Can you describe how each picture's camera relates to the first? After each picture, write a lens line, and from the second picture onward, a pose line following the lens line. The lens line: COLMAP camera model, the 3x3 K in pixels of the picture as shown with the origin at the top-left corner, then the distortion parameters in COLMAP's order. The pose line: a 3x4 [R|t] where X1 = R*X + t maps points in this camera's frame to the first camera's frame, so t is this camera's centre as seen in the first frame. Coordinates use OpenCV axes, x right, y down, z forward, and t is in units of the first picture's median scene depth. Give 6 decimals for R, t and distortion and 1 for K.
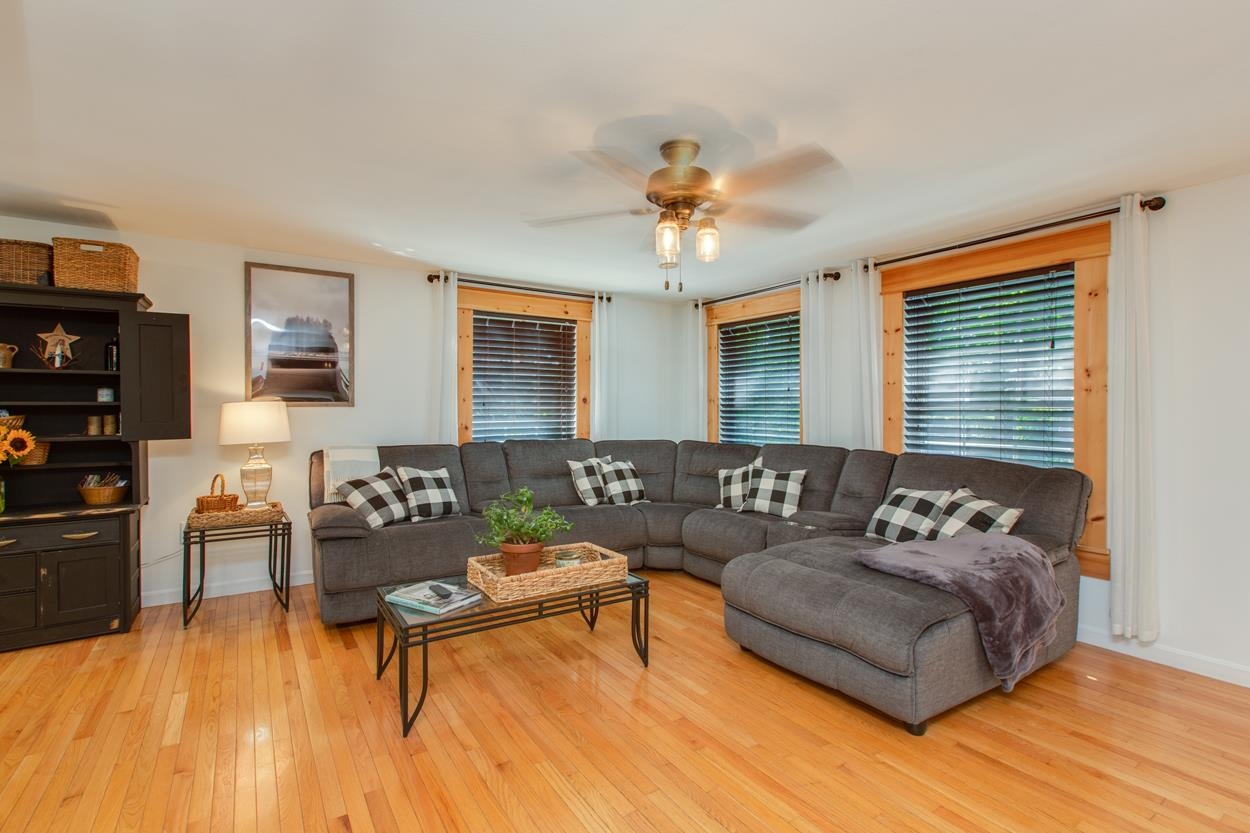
lens RADIAL K [[577.5, 0, 620.0], [0, 577.5, 416.5], [0, 0, 1]] dist [-0.001390, 0.000180]
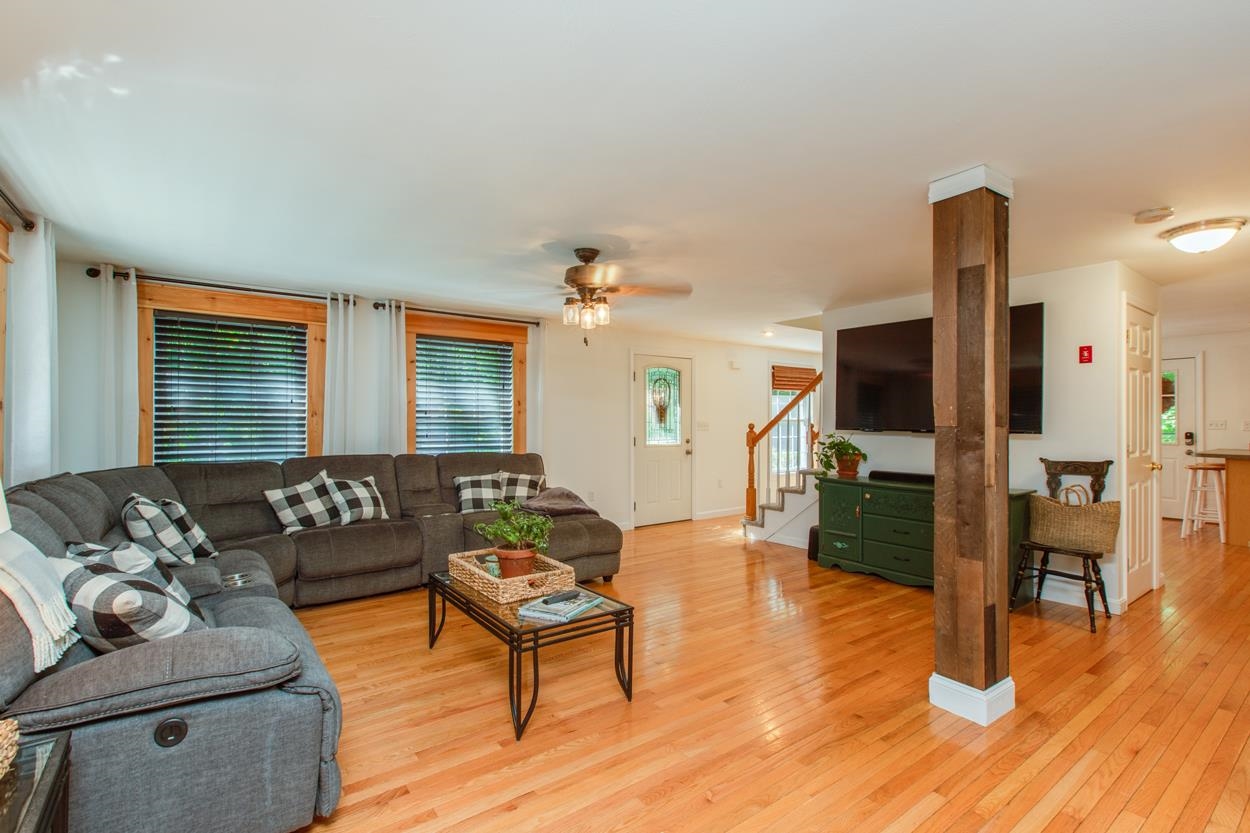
lens RADIAL K [[577.5, 0, 620.0], [0, 577.5, 416.5], [0, 0, 1]] dist [-0.001390, 0.000180]
pose [[-0.055254, 0.013942, 0.998375, -0.897676], [0.011509, 0.999845, -0.013325, -0.002432], [-0.998406, 0.010754, -0.055406, 0.635604]]
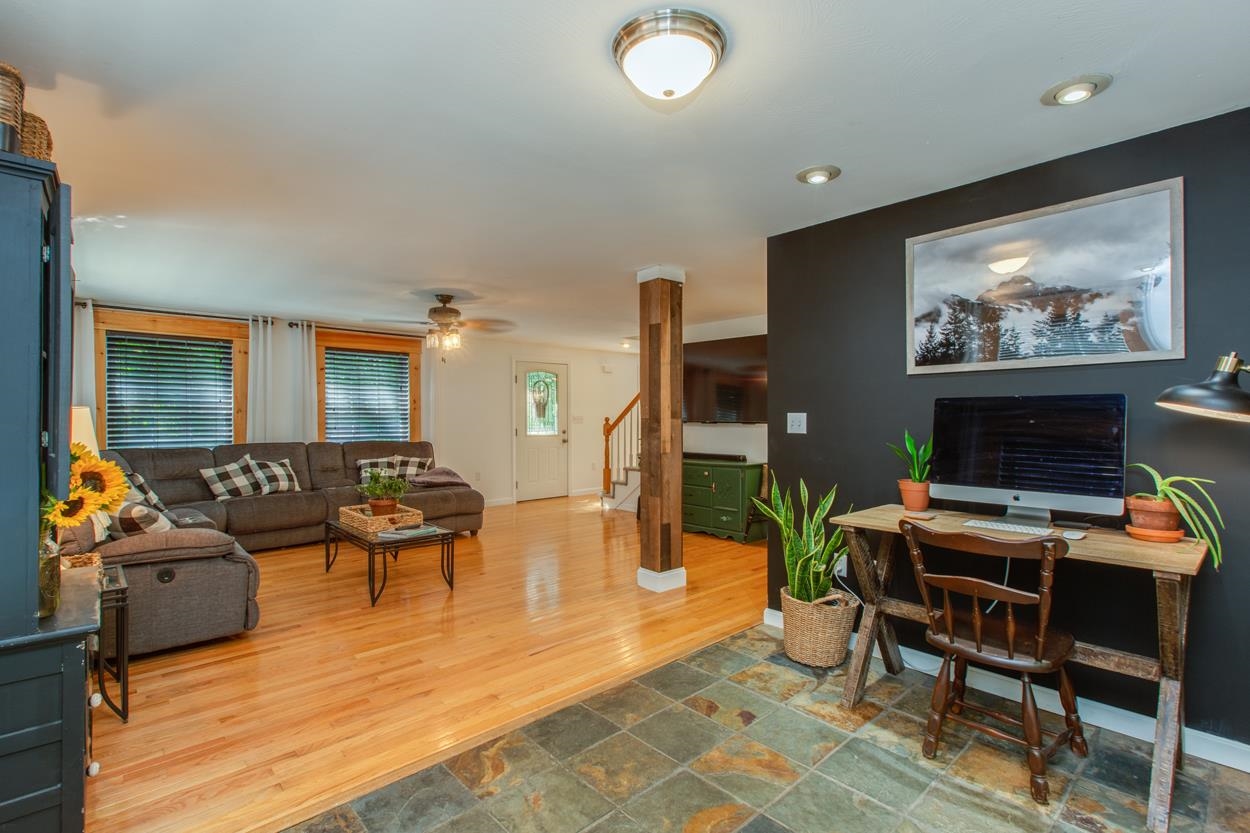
lens RADIAL K [[575.8, 0, 625.0], [0, 575.8, 416.5], [0, 0, 1]] dist [0.002254, -0.000165]
pose [[-0.161480, 0.004285, 0.986867, -1.348962], [0.014769, 0.999889, -0.001924, 0.002116], [-0.986765, 0.014264, -0.161526, 0.436420]]
